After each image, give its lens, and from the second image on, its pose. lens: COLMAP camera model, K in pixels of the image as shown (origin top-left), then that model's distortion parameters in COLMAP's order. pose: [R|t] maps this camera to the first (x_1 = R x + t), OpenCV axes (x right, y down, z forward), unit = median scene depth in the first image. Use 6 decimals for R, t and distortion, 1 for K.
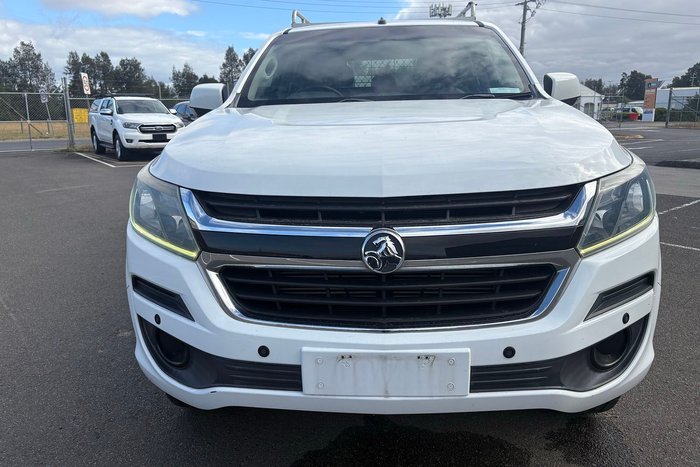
lens RADIAL K [[539.1, 0, 350.0], [0, 539.1, 233.5], [0, 0, 1]] dist [-0.004039, 0.066510]
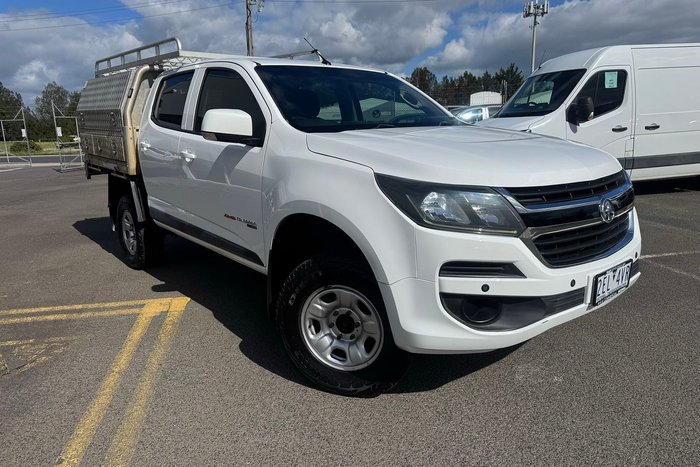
lens RADIAL K [[539.1, 0, 350.0], [0, 539.1, 233.5], [0, 0, 1]] dist [-0.004039, 0.066510]
pose [[0.716882, -0.134411, 0.684116, -1.638430], [0.168845, 0.985501, 0.016694, -0.056424], [-0.676441, 0.103542, 0.729182, 0.273248]]
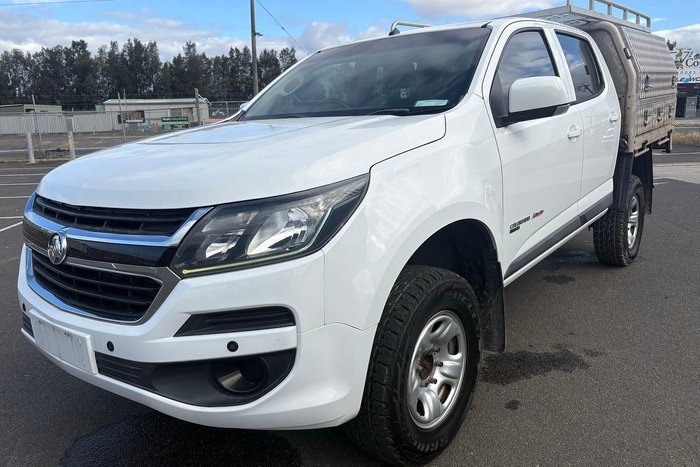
lens RADIAL K [[539.1, 0, 350.0], [0, 539.1, 233.5], [0, 0, 1]] dist [-0.004039, 0.066510]
pose [[0.816099, 0.110220, -0.567304, 1.302380], [-0.105655, 0.993555, 0.041045, -0.120294], [0.568172, 0.026442, 0.822485, 0.314073]]
